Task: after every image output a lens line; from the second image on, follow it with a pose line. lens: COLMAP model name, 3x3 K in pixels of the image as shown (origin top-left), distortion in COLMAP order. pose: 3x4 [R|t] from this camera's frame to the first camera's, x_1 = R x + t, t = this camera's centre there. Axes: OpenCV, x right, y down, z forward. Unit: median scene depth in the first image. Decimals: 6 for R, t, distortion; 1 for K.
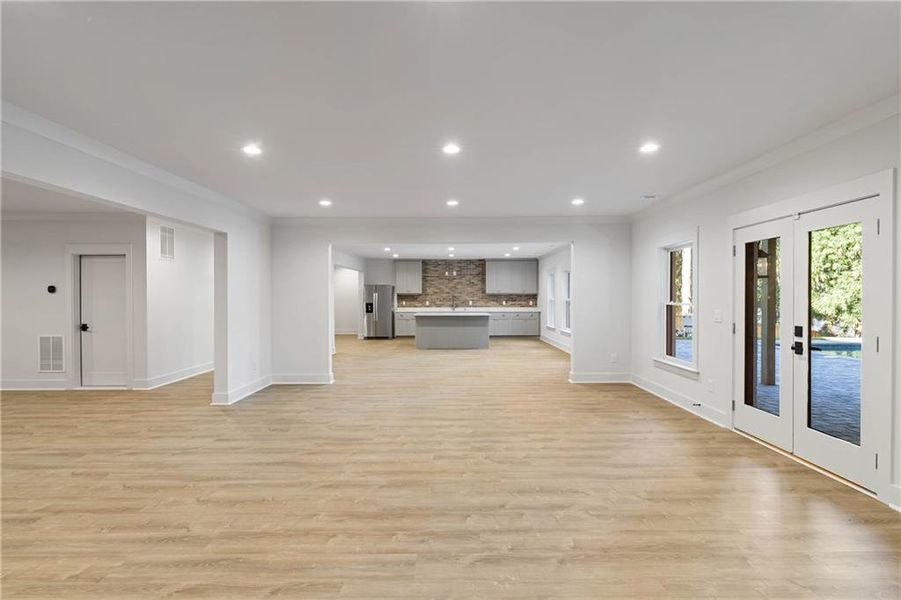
lens RADIAL K [[433.4, 0, 450.5], [0, 433.4, 300.0], [0, 0, 1]] dist [-0.001047, -0.000093]
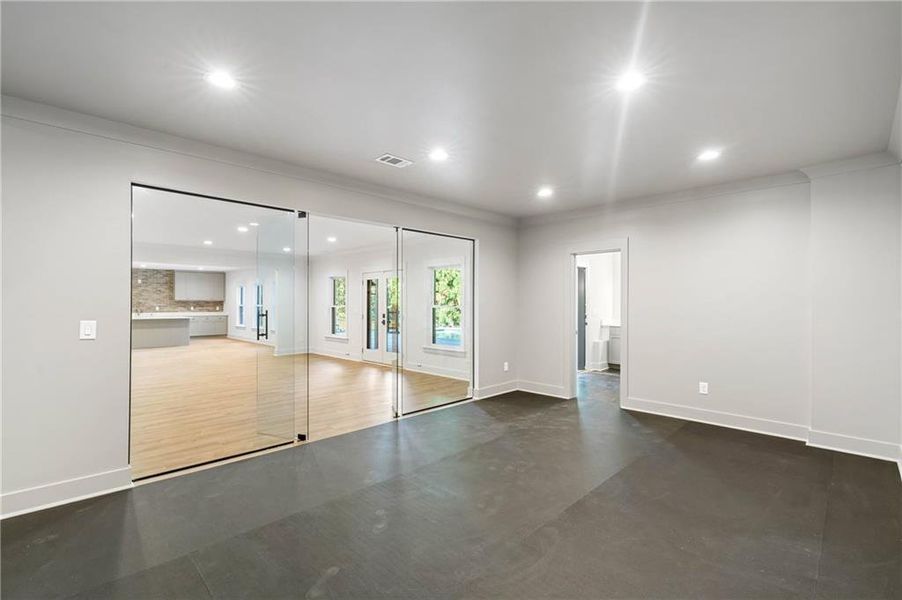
lens RADIAL K [[433.9, 0, 451.0], [0, 433.9, 300.0], [0, 0, 1]] dist [-0.001047, -0.000093]
pose [[0.701342, 0.009245, 0.712765, -0.228649], [0.003158, 0.999866, -0.016076, 0.005351], [-0.712818, 0.013526, 0.701219, -0.329189]]
